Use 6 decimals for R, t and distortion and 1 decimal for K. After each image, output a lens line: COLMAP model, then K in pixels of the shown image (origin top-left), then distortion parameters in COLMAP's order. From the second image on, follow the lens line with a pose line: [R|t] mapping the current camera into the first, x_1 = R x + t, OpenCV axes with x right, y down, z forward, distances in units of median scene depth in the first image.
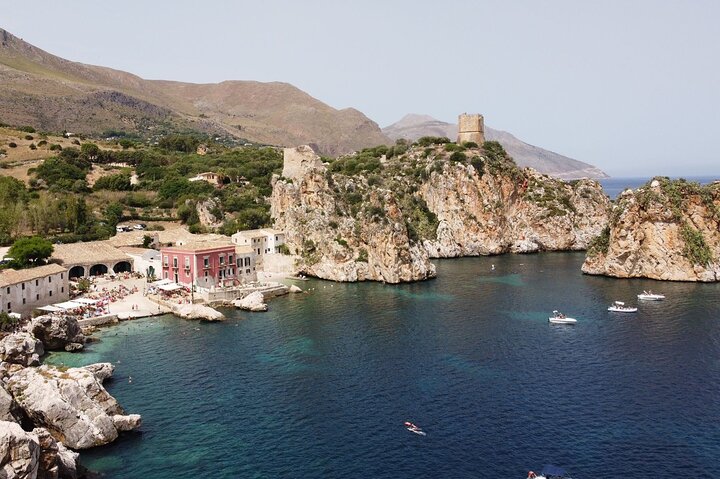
lens RADIAL K [[661.4, 0, 280.5], [0, 661.4, 226.5], [0, 0, 1]] dist [-0.010043, 0.007222]
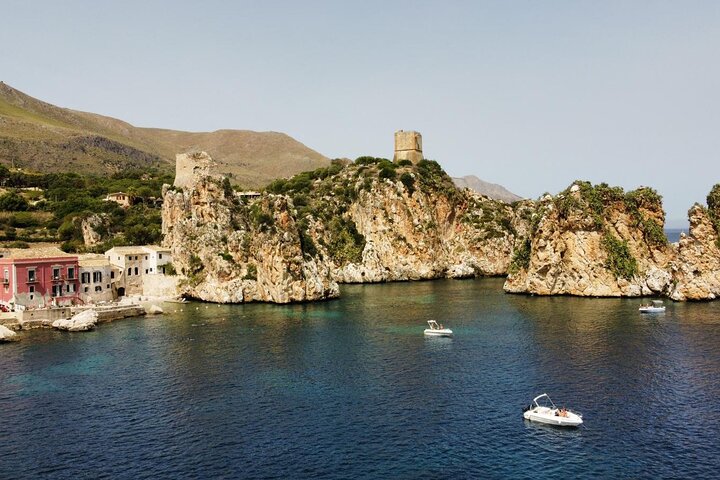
lens RADIAL K [[661.0, 0, 349.6], [0, 661.0, 223.7], [0, 0, 1]] dist [0.006878, -0.003048]
pose [[0.994858, 0.003098, 0.101230, 0.125537], [0.005360, 0.996520, -0.083178, 0.040441], [-0.101135, 0.083293, 0.991380, 0.105346]]
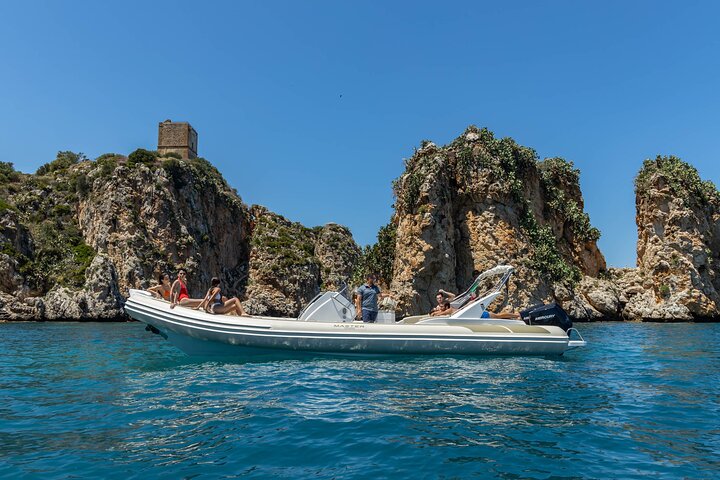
lens RADIAL K [[544.5, 0, 358.3], [0, 544.5, 257.7], [0, 0, 1]] dist [0.012288, 0.001850]
pose [[0.871293, 0.076651, 0.484741, 0.208785], [0.012958, 0.983790, -0.178855, 0.075751], [-0.490592, 0.162117, 0.856176, 0.501015]]
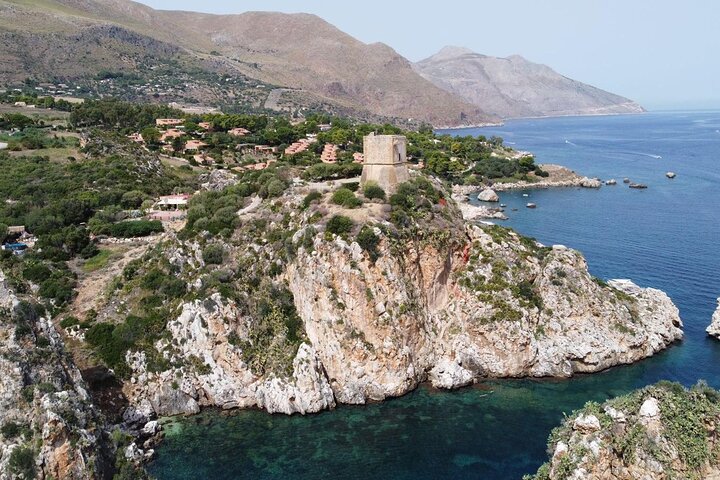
lens RADIAL K [[661.0, 0, 349.6], [0, 661.0, 223.7], [0, 0, 1]] dist [0.006878, -0.003048]
pose [[0.999174, -0.010982, 0.039133, 0.258103], [0.007075, 0.995100, 0.098616, -0.165160], [-0.040025, -0.098258, 0.994356, 0.426639]]
